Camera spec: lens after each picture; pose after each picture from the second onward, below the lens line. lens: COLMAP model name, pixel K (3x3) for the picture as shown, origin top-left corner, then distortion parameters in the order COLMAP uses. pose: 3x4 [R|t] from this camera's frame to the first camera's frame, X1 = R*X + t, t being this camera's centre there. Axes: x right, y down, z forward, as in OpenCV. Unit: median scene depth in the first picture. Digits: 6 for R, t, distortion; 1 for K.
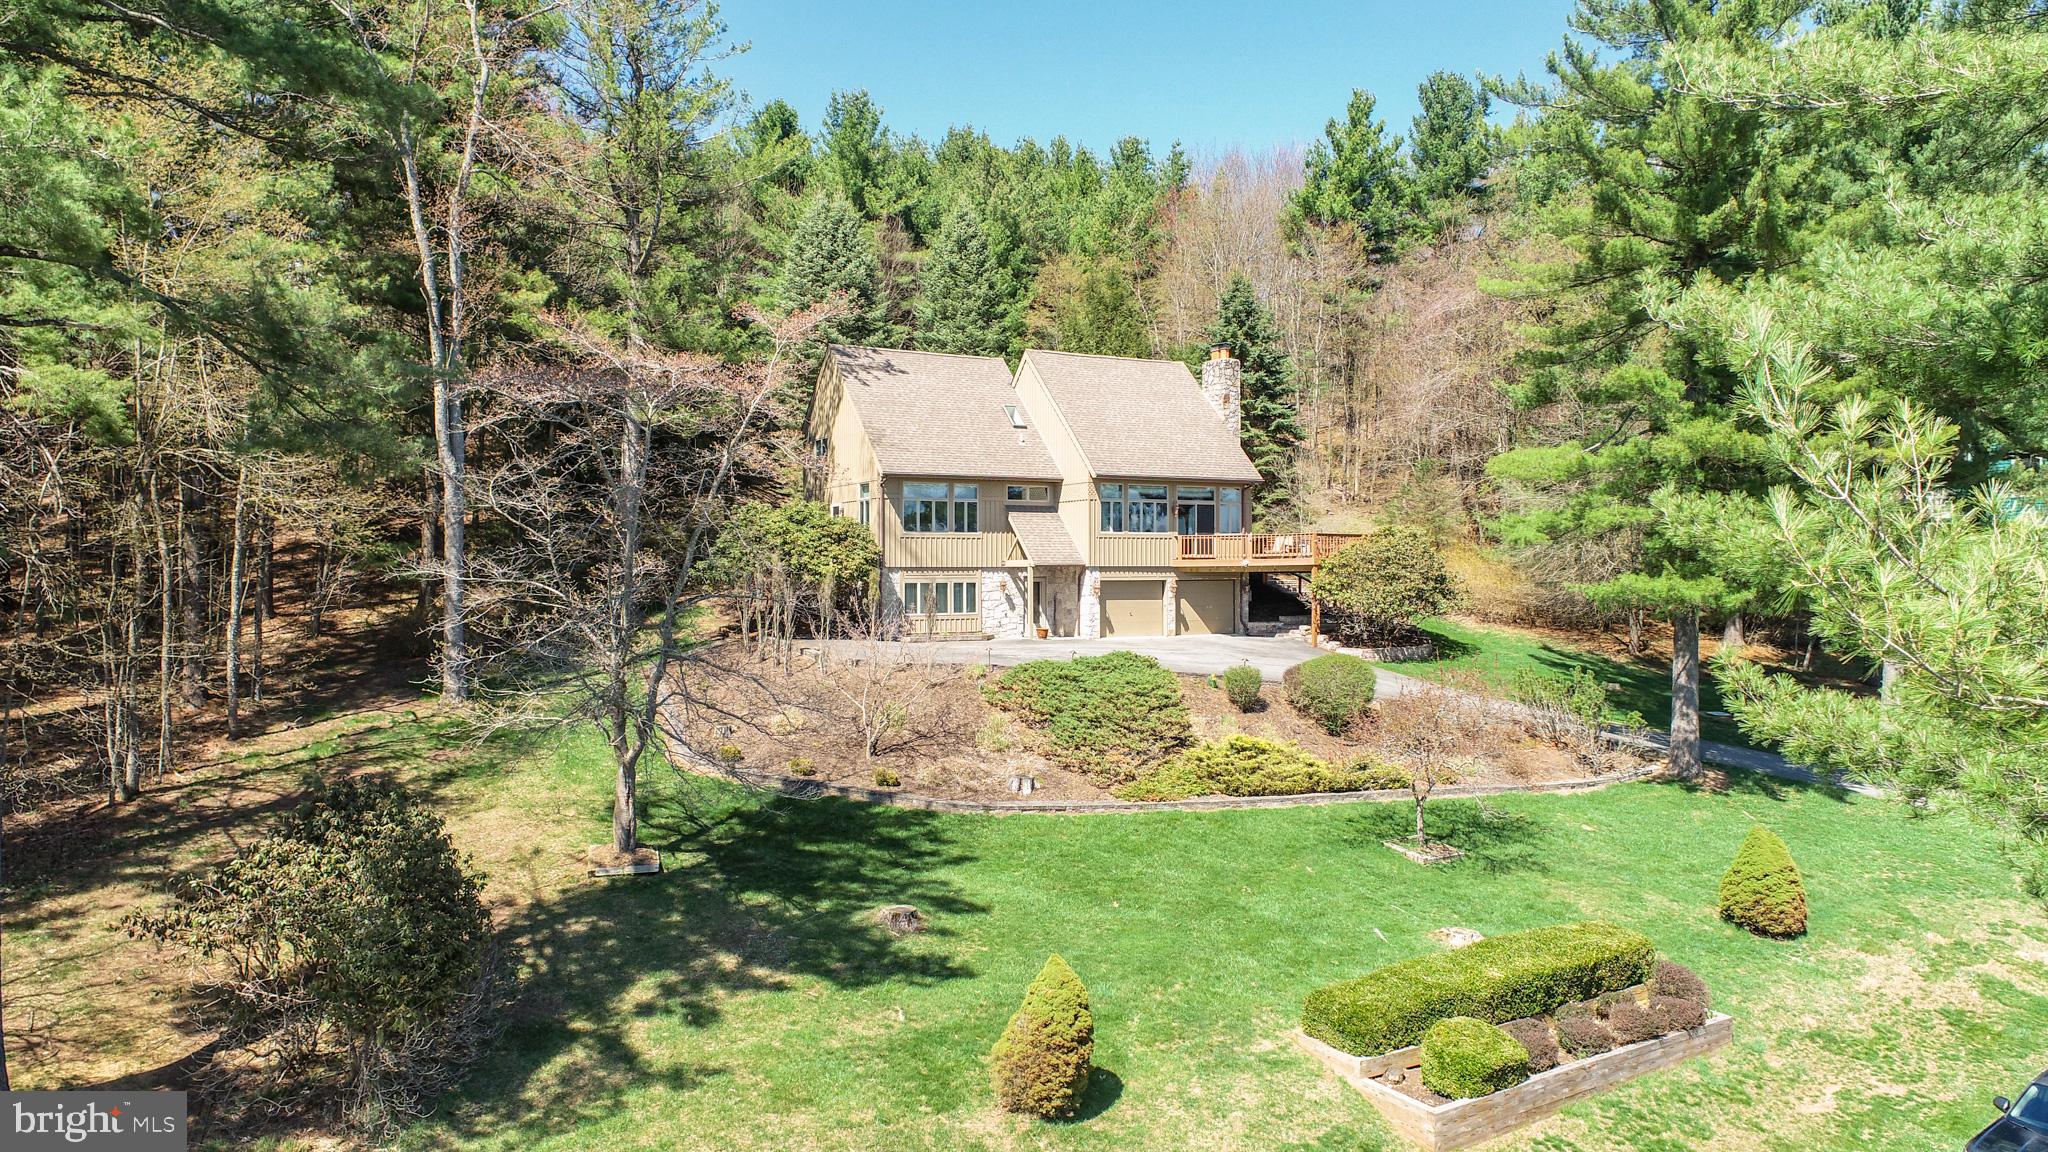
lens RADIAL K [[1387.4, 0, 1024.0], [0, 1387.4, 576.0], [0, 0, 1]] dist [-0.011004, 0.009292]
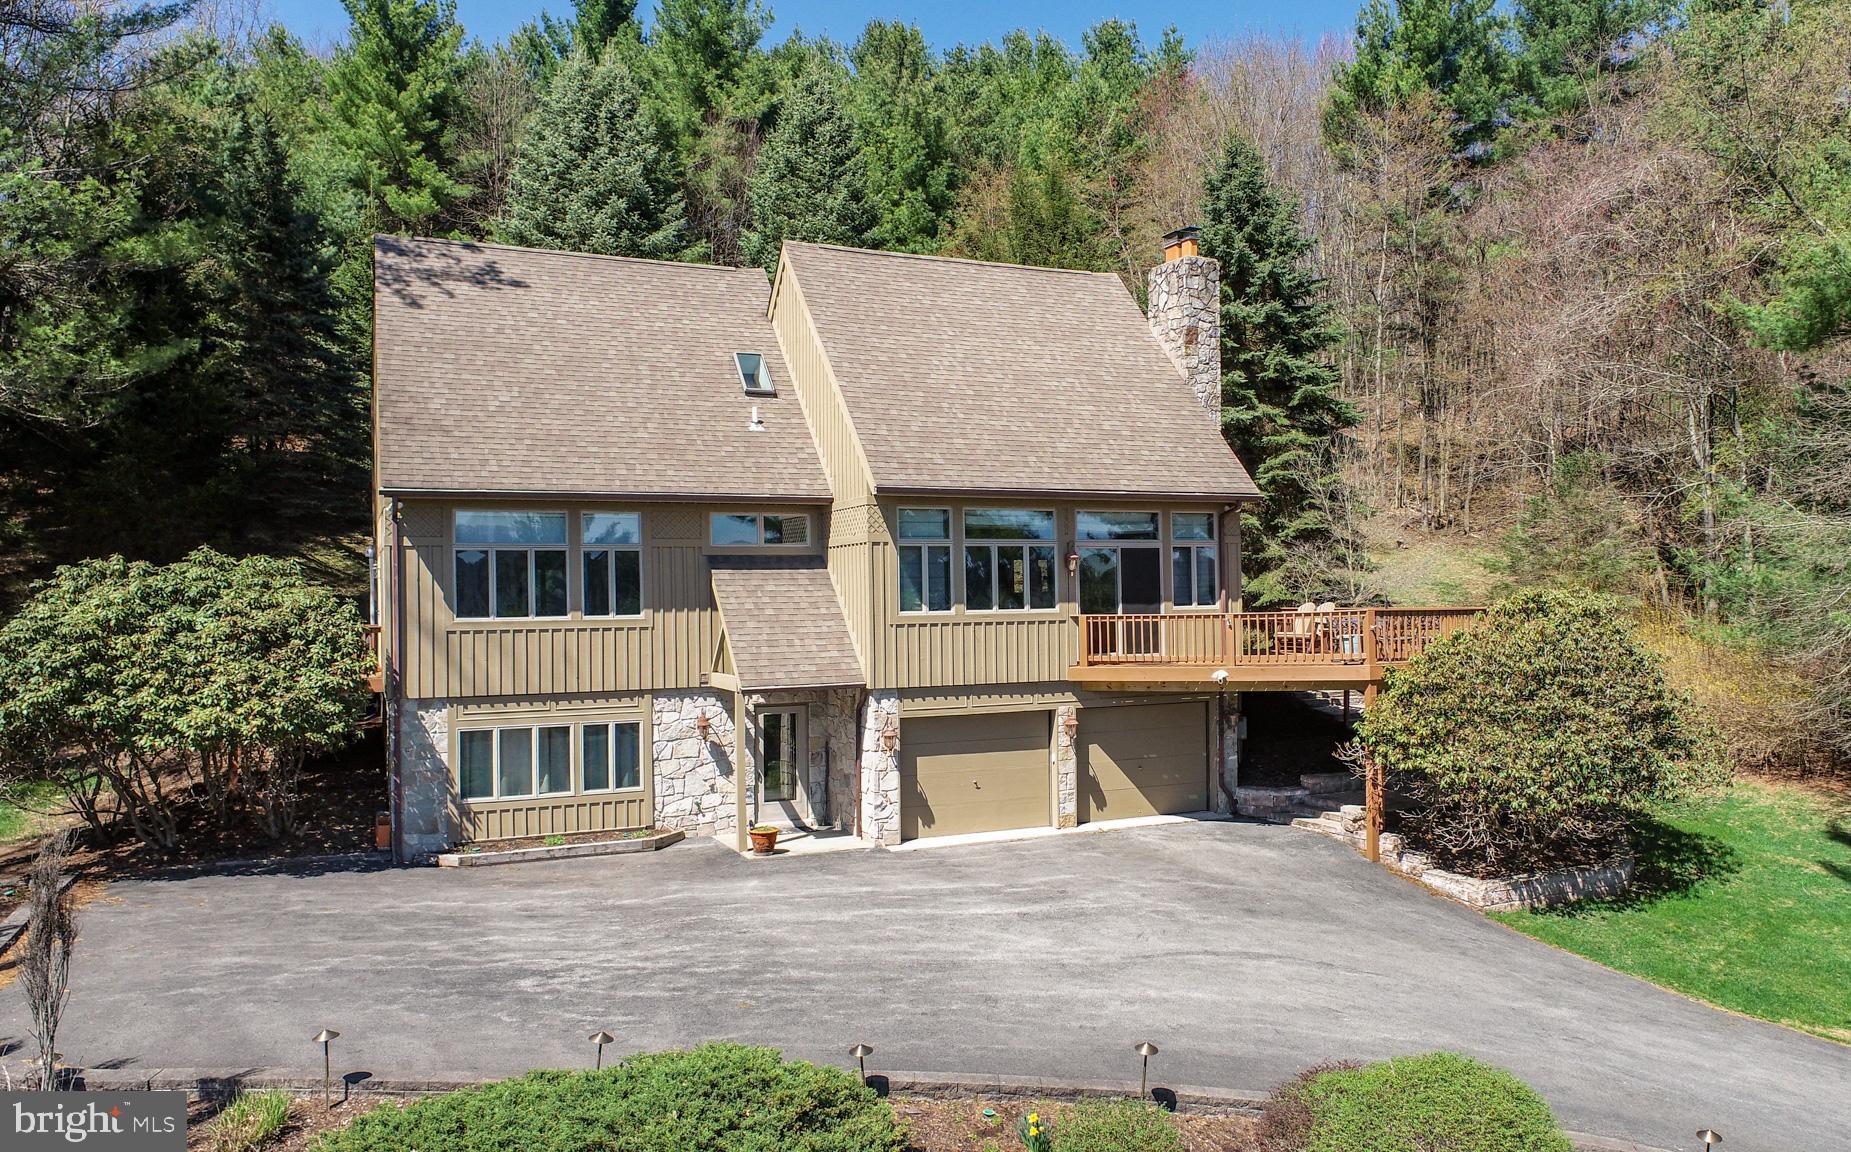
lens RADIAL K [[1387.0, 0, 1025.0], [0, 1387.0, 574.5], [0, 0, 1]] dist [-0.010579, 0.004351]
pose [[0.998741, -0.010838, -0.048986, 0.115715], [0.010054, 0.999818, -0.016228, -0.035311], [0.049153, 0.015715, 0.998668, 0.524623]]
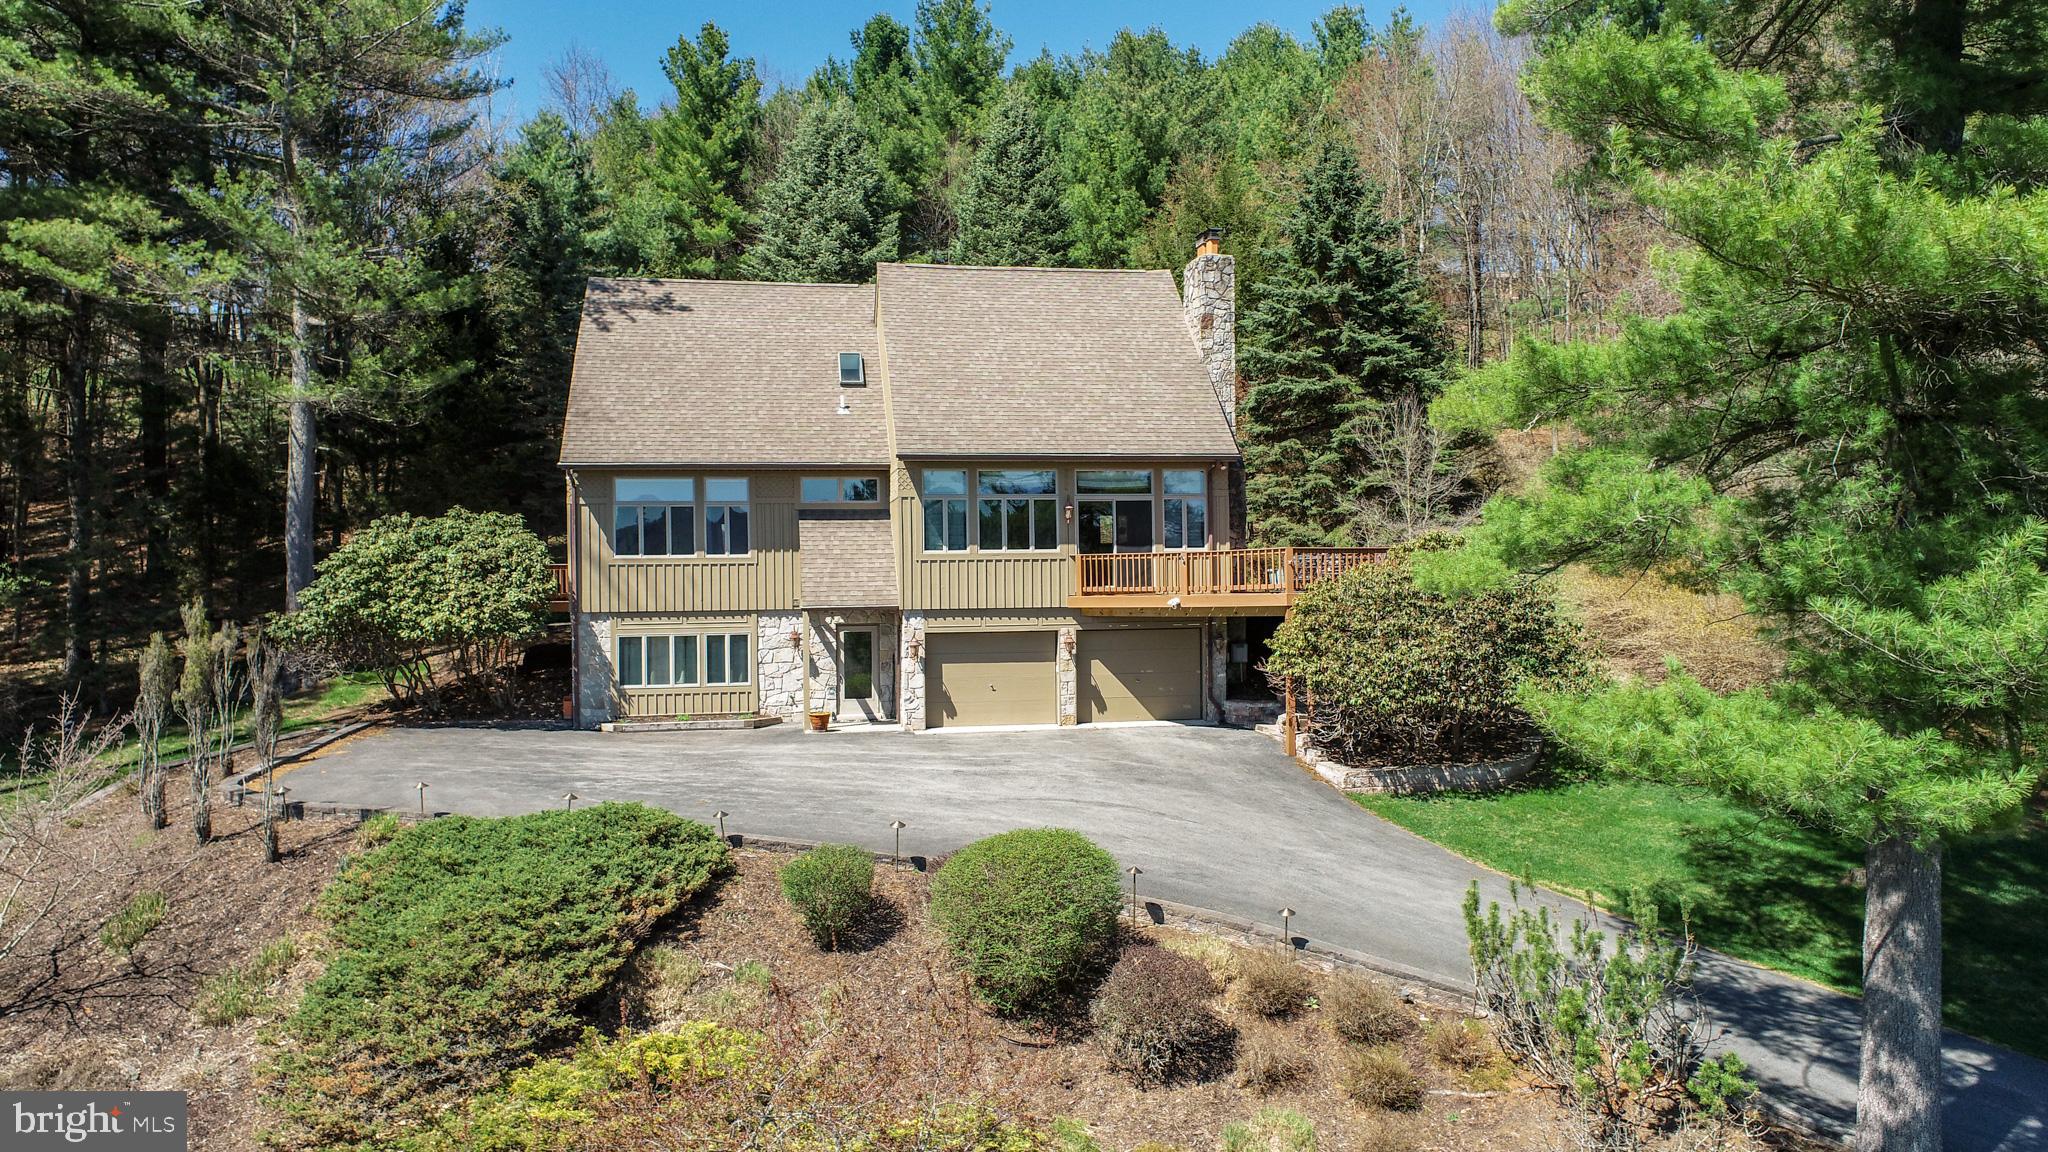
lens RADIAL K [[1387.4, 0, 1024.0], [0, 1387.4, 576.0], [0, 0, 1]] dist [-0.011004, 0.009292]
pose [[0.945968, -0.008659, -0.324145, 0.279589], [0.008582, 0.999962, -0.001666, -0.019145], [0.324147, -0.001206, 0.946006, 0.435305]]
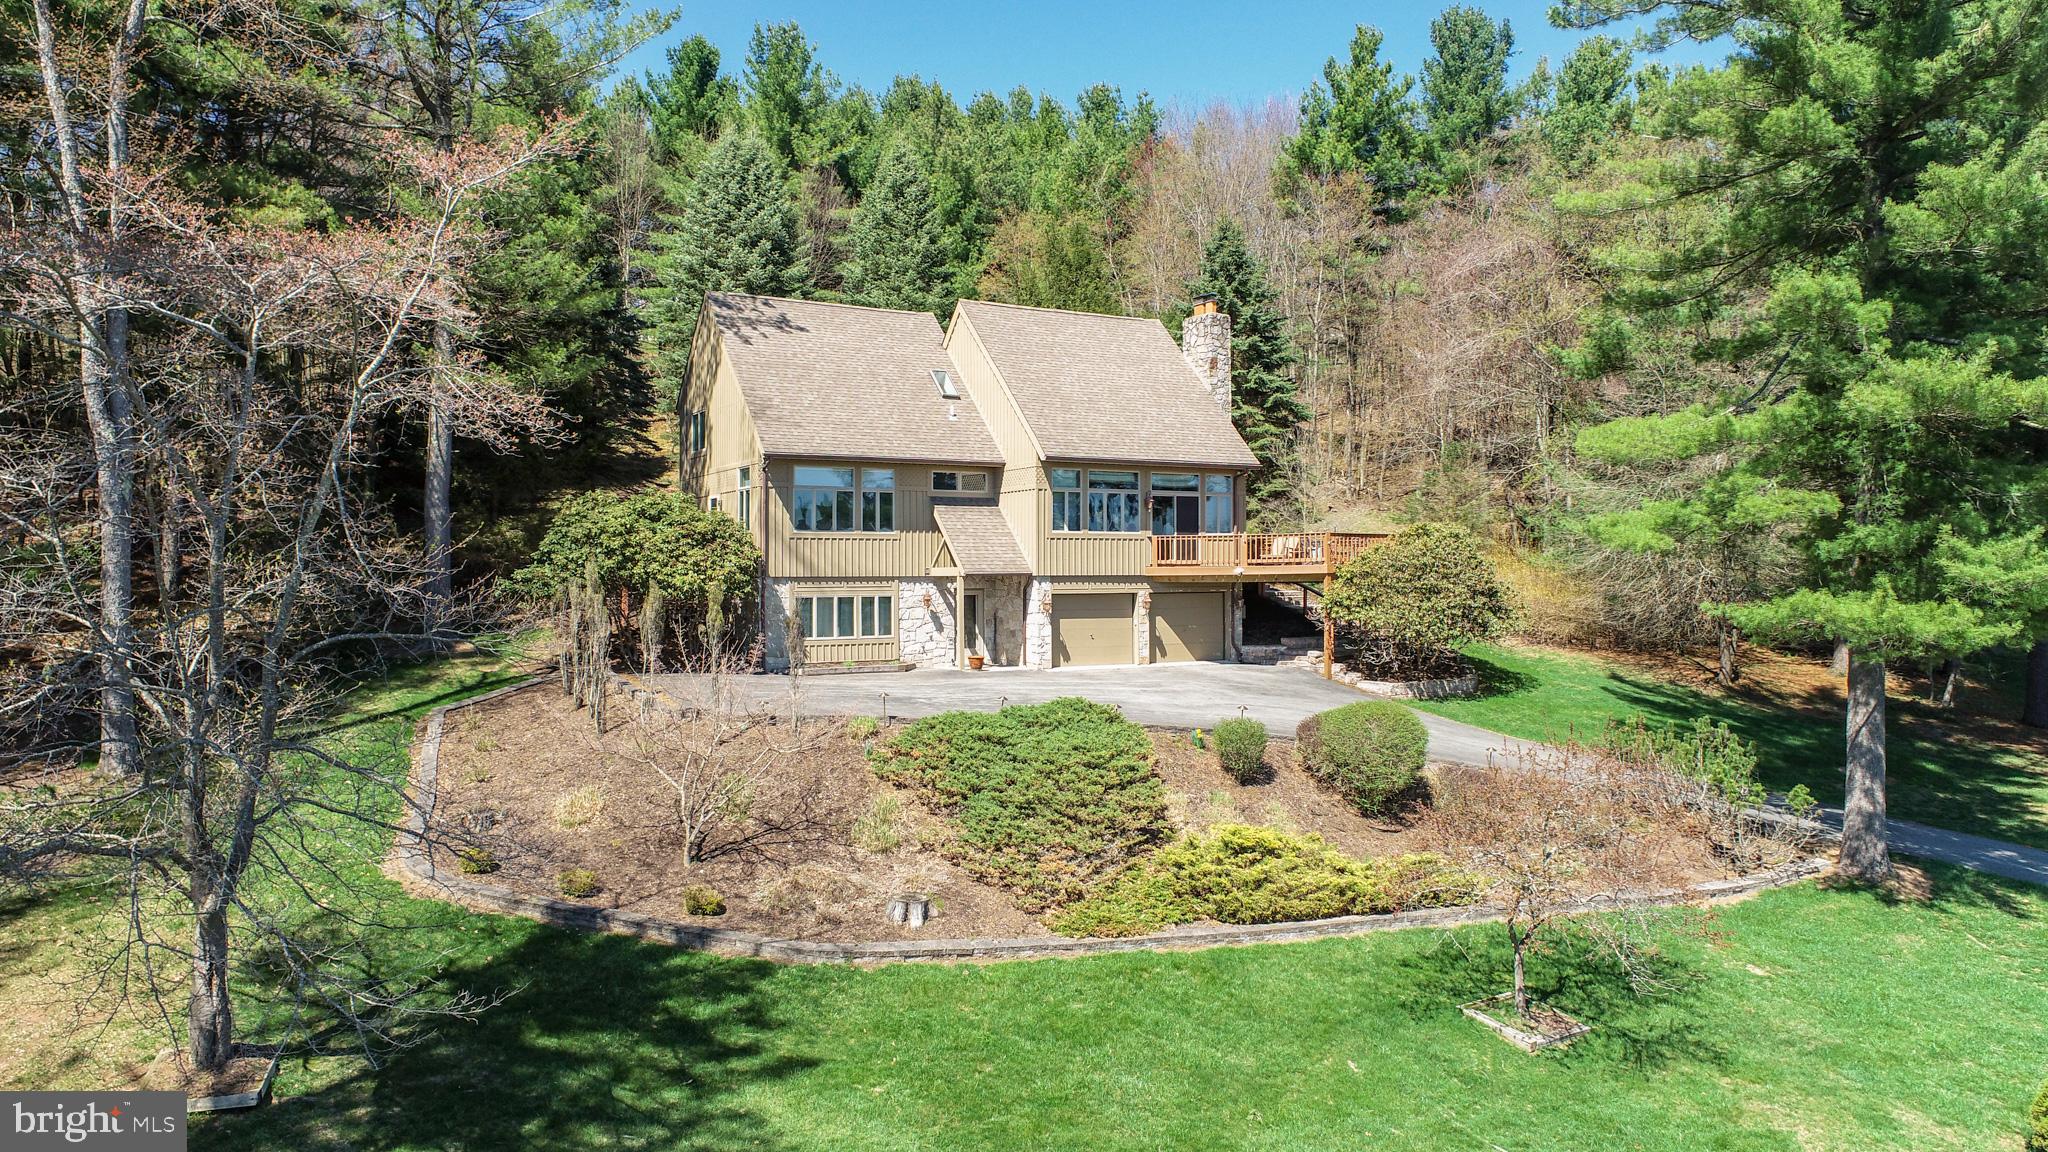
lens RADIAL K [[1387.4, 0, 1024.0], [0, 1387.4, 576.0], [0, 0, 1]] dist [-0.011004, 0.009292]
pose [[0.999917, -0.000765, 0.012840, 0.028716], [0.000781, 0.999999, -0.001298, -0.005494], [-0.012839, 0.001308, 0.999917, 0.219135]]
